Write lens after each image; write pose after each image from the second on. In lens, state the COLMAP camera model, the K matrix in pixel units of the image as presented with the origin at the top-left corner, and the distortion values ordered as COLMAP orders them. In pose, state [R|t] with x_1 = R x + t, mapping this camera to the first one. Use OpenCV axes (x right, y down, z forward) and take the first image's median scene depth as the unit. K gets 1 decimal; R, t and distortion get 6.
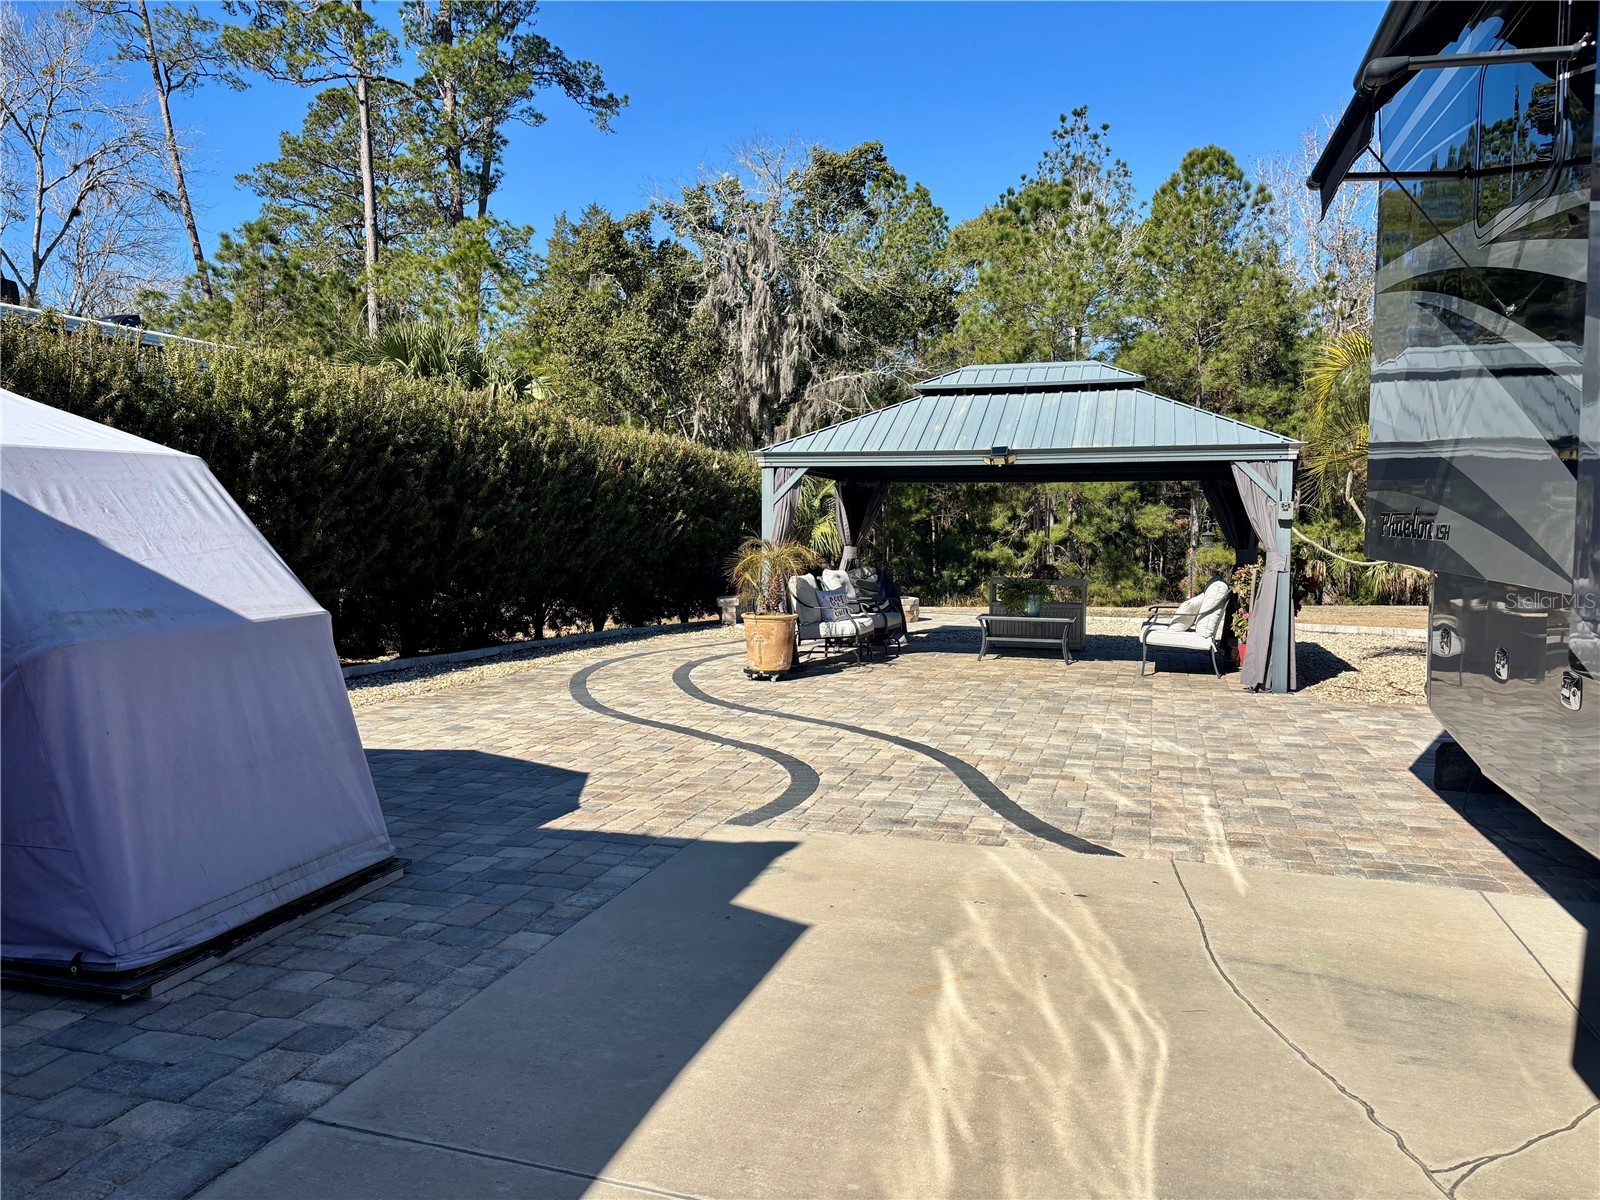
lens RADIAL K [[1201.3, 0, 799.3], [0, 1201.3, 605.6], [0, 0, 1]] dist [0.058484, -0.058825]
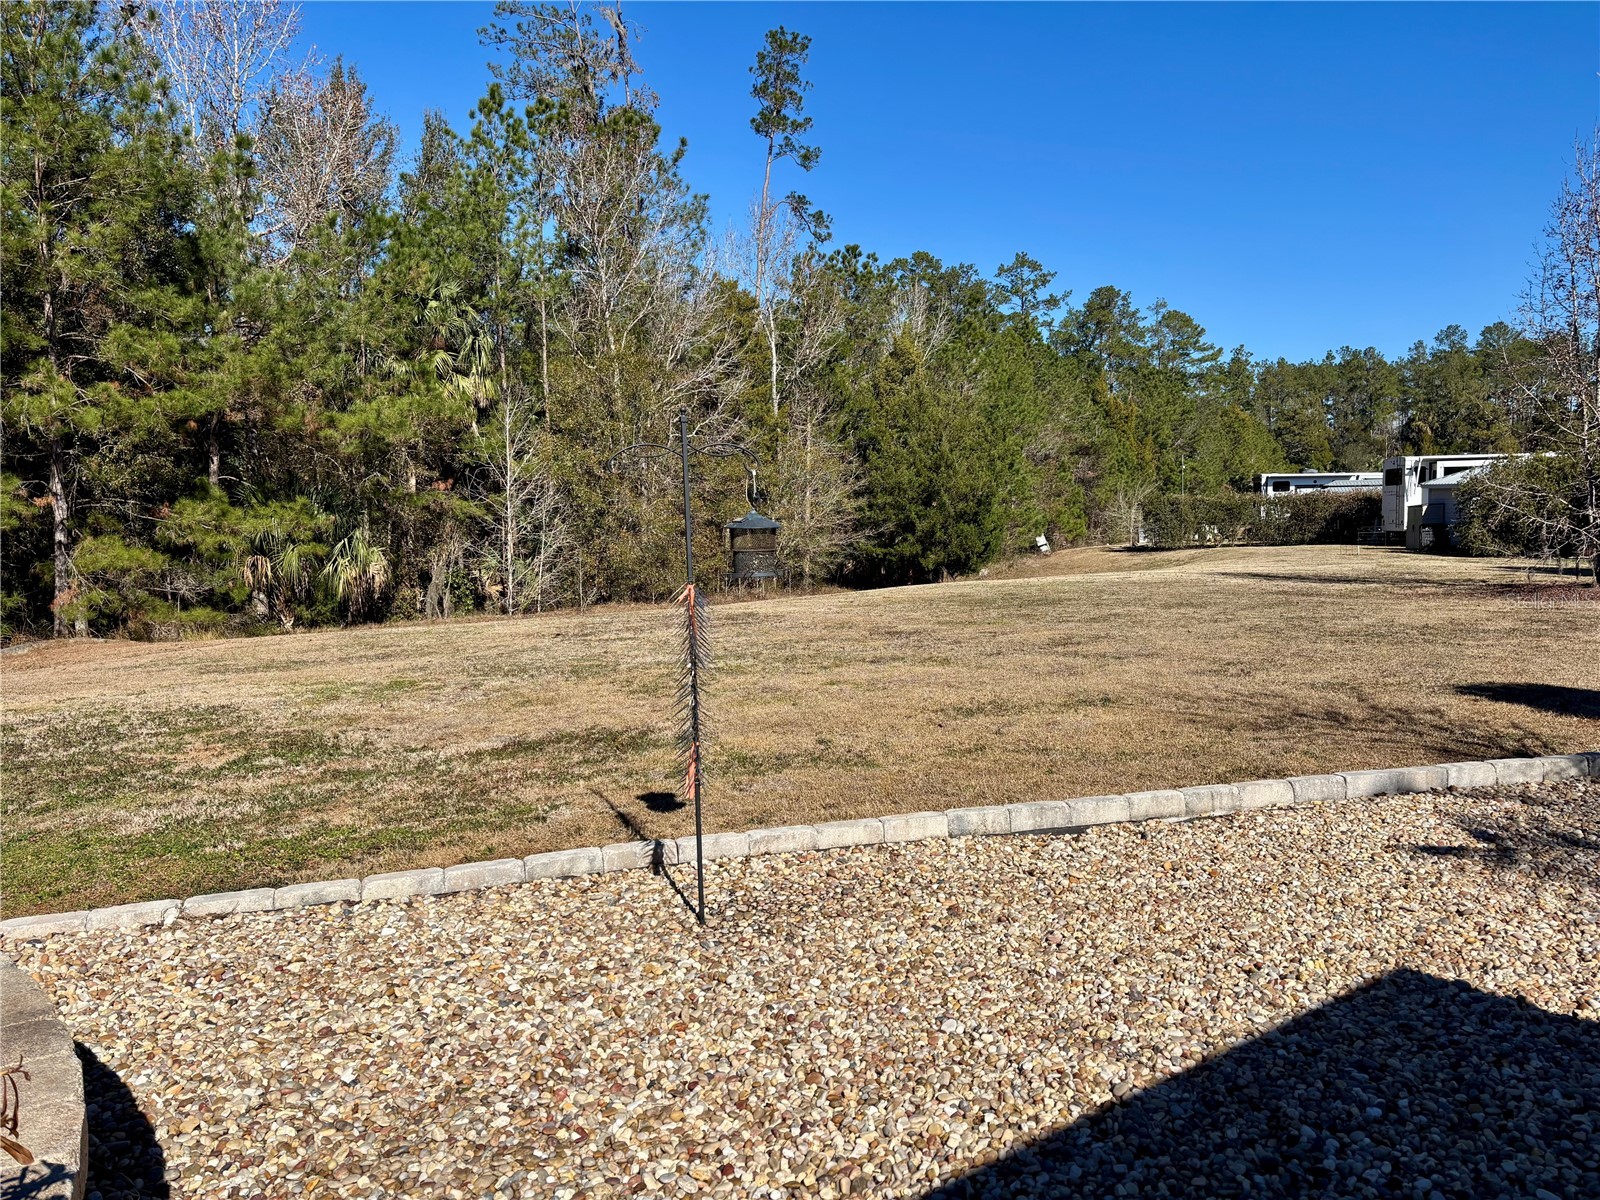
lens RADIAL K [[1201.3, 0, 796.2], [0, 1201.3, 604.0], [0, 0, 1]] dist [0.058484, -0.058825]
pose [[0.606836, -0.077692, 0.791021, 0.068997], [0.068871, 0.996608, 0.045049, -0.023007], [-0.791838, 0.027141, 0.610128, 0.378836]]
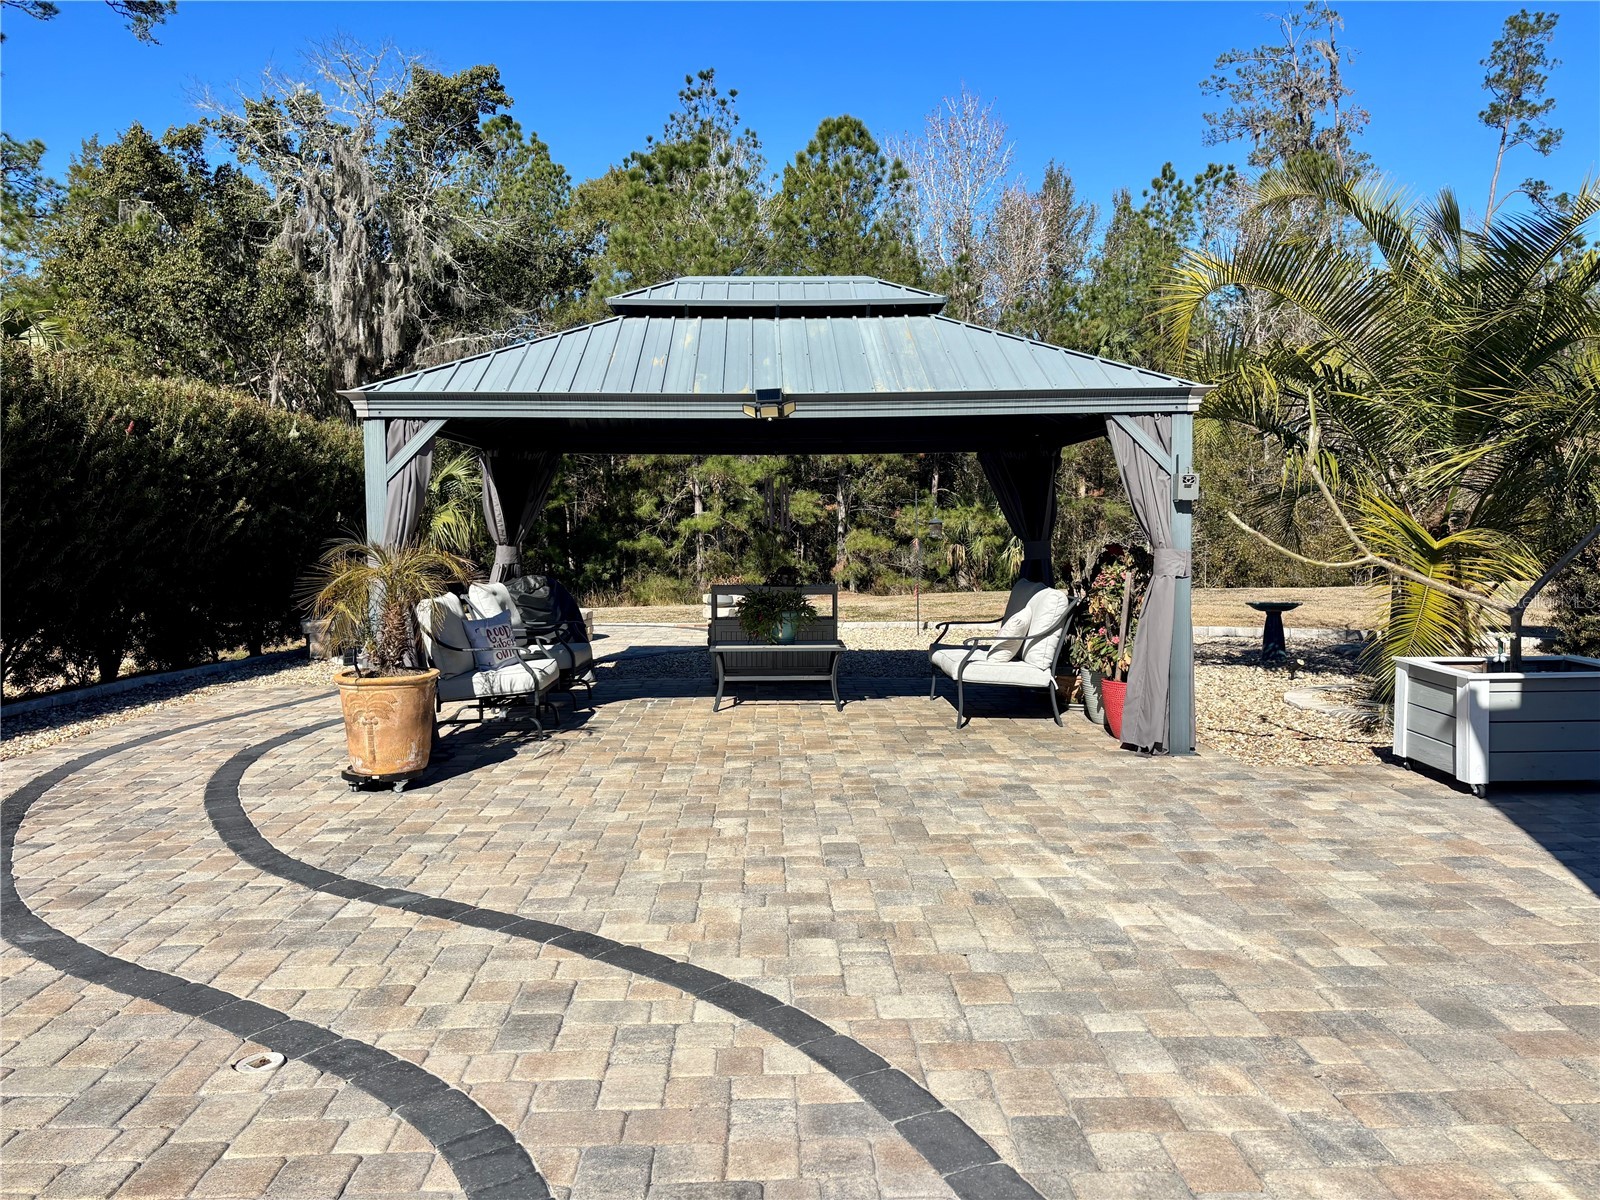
lens RADIAL K [[1201.3, 0, 798.4], [0, 1201.3, 605.3], [0, 0, 1]] dist [0.058484, -0.058825]
pose [[0.951918, -0.035864, 0.304248, -0.003337], [0.032785, 0.999346, 0.015225, -0.007514], [-0.304595, -0.004518, 0.952471, 0.106252]]
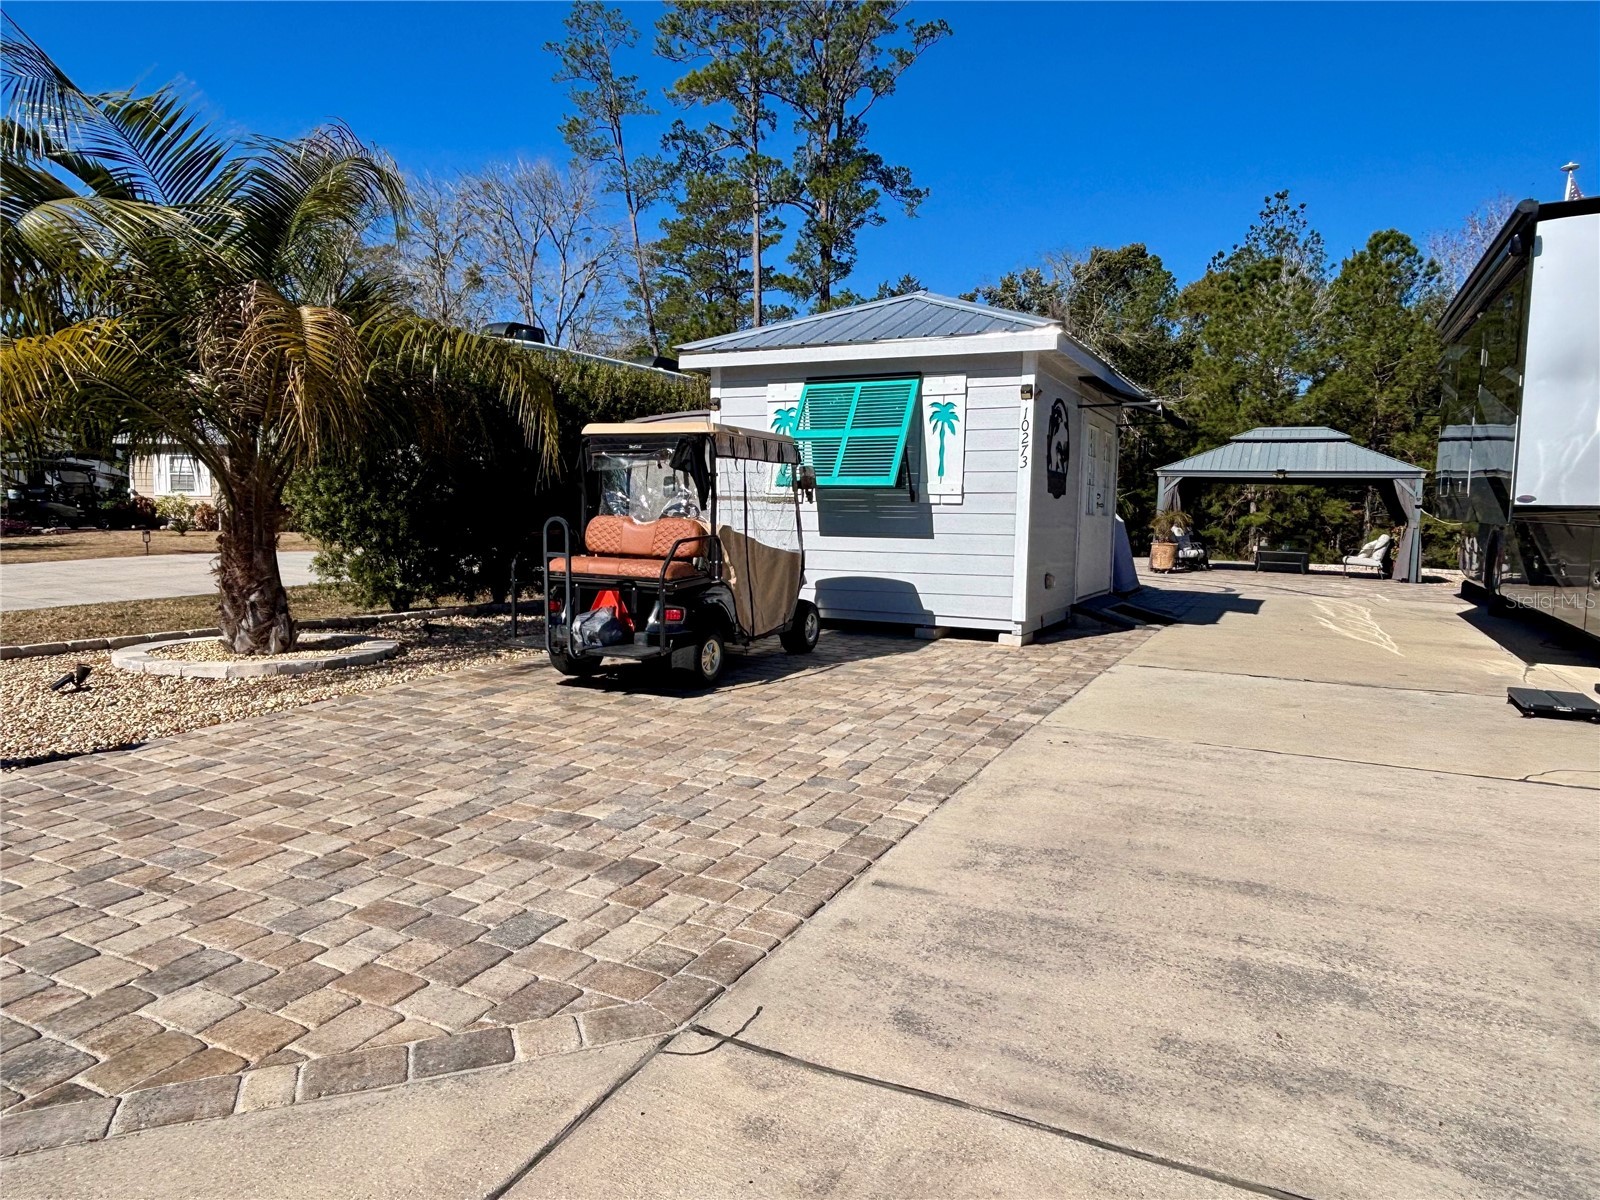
lens RADIAL K [[1031.0, 0, 803.4], [0, 1031.0, 605.6], [0, 0, 1]] dist [0.039455, -0.047795]
pose [[0.984031, 0.035215, -0.174476, -0.094021], [-0.030873, 0.999144, 0.027542, 0.024562], [0.175297, -0.021716, 0.984276, -0.274955]]
